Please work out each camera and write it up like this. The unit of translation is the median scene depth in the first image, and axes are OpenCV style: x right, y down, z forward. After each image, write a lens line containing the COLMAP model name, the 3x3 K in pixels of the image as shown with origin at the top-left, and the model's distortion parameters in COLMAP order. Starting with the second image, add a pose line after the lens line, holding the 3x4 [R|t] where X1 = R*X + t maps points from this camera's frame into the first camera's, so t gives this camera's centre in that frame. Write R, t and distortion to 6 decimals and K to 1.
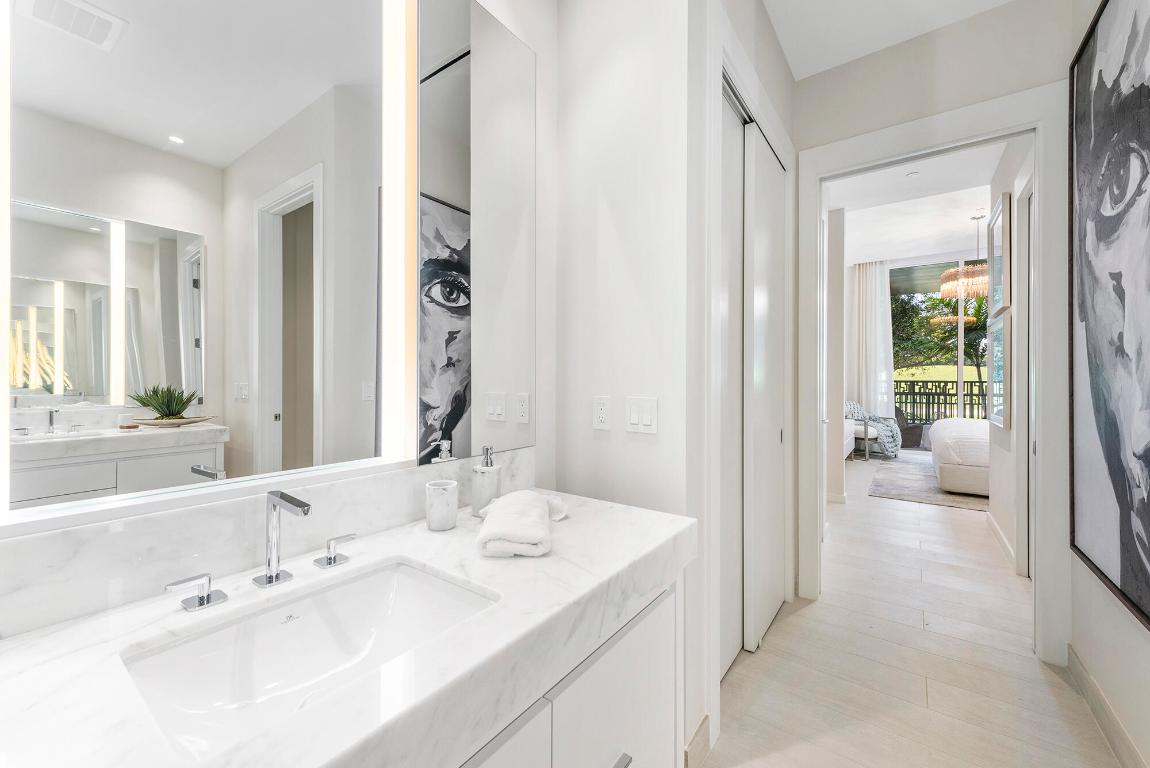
lens RADIAL K [[449.5, 0, 573.1], [0, 449.5, 377.9], [0, 0, 1]] dist [-0.000370, -0.000019]
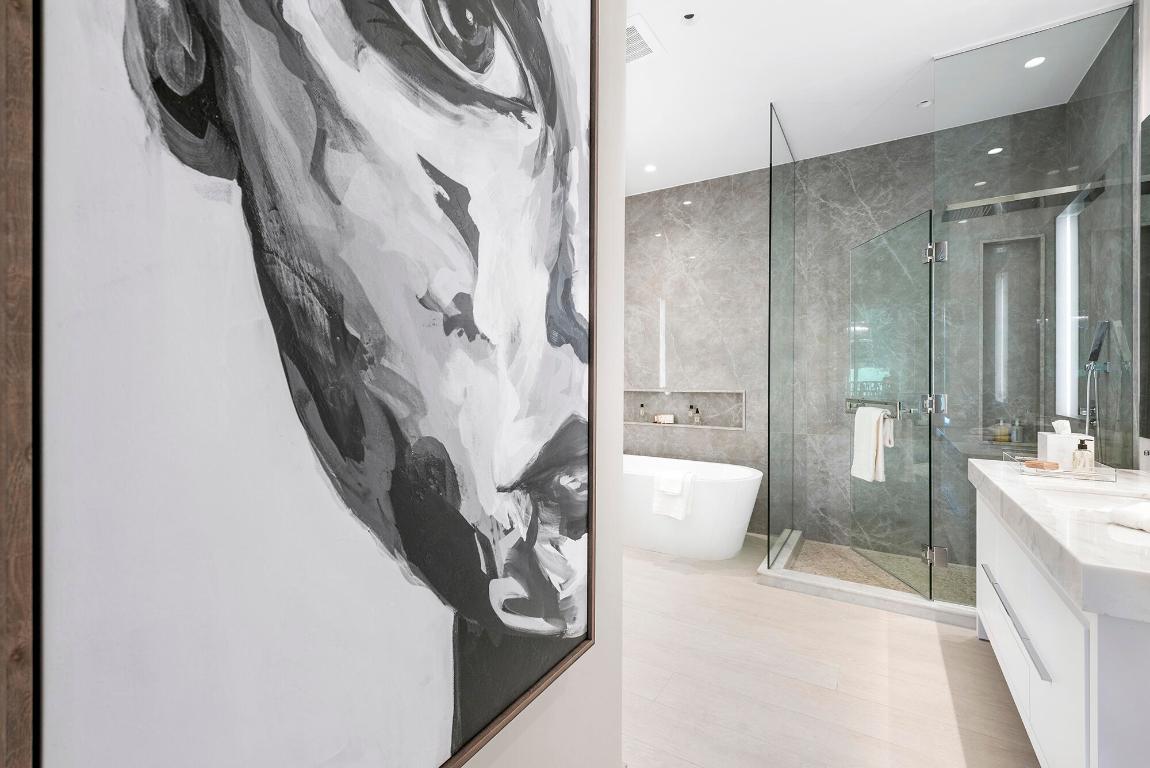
lens RADIAL K [[494.4, 0, 572.7], [0, 494.4, 378.2], [0, 0, 1]] dist [0.000398, -0.000064]
pose [[-0.996629, -0.010648, -0.081352, 1.065232], [-0.010405, 0.999940, -0.003413, 0.005869], [0.081384, -0.002555, -0.996680, 1.543789]]
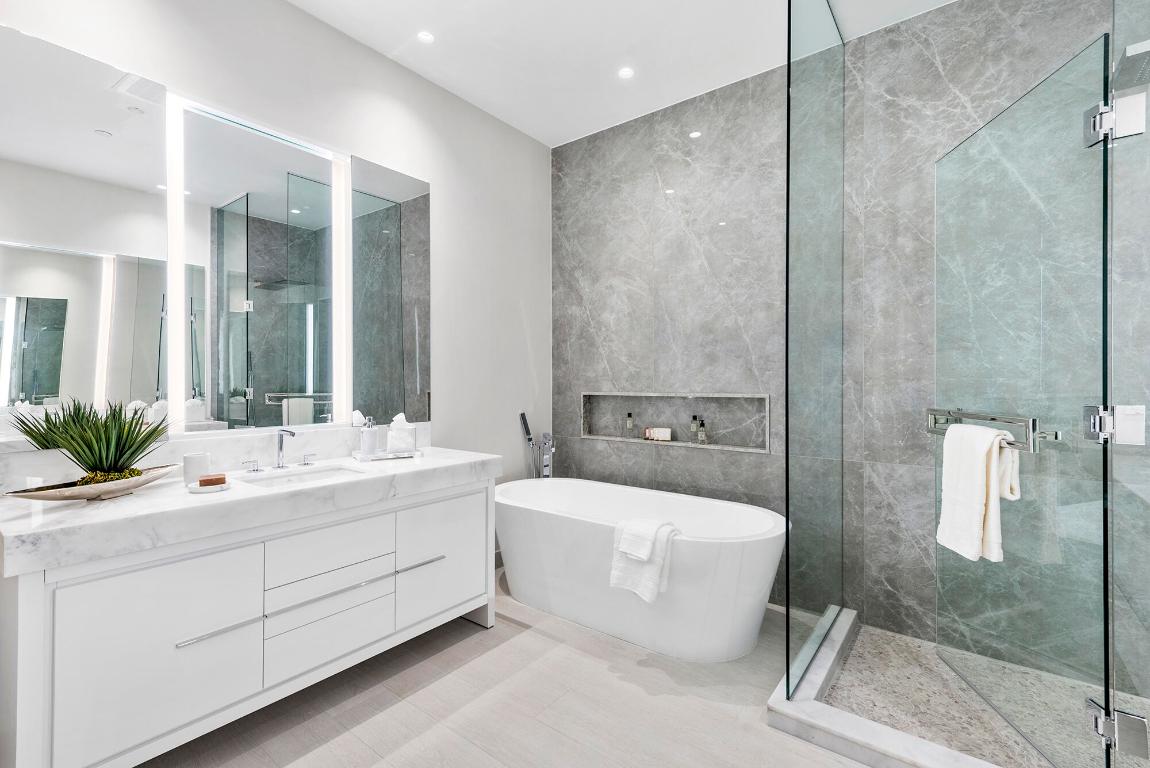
lens RADIAL K [[510.9, 0, 579.4], [0, 510.9, 381.2], [0, 0, 1]] dist [0.014490, -0.005685]
pose [[-0.999872, -0.004286, 0.015446, 0.545275], [-0.004251, 0.999988, 0.002345, 0.003290], [-0.015456, 0.002279, -0.999878, 0.783567]]
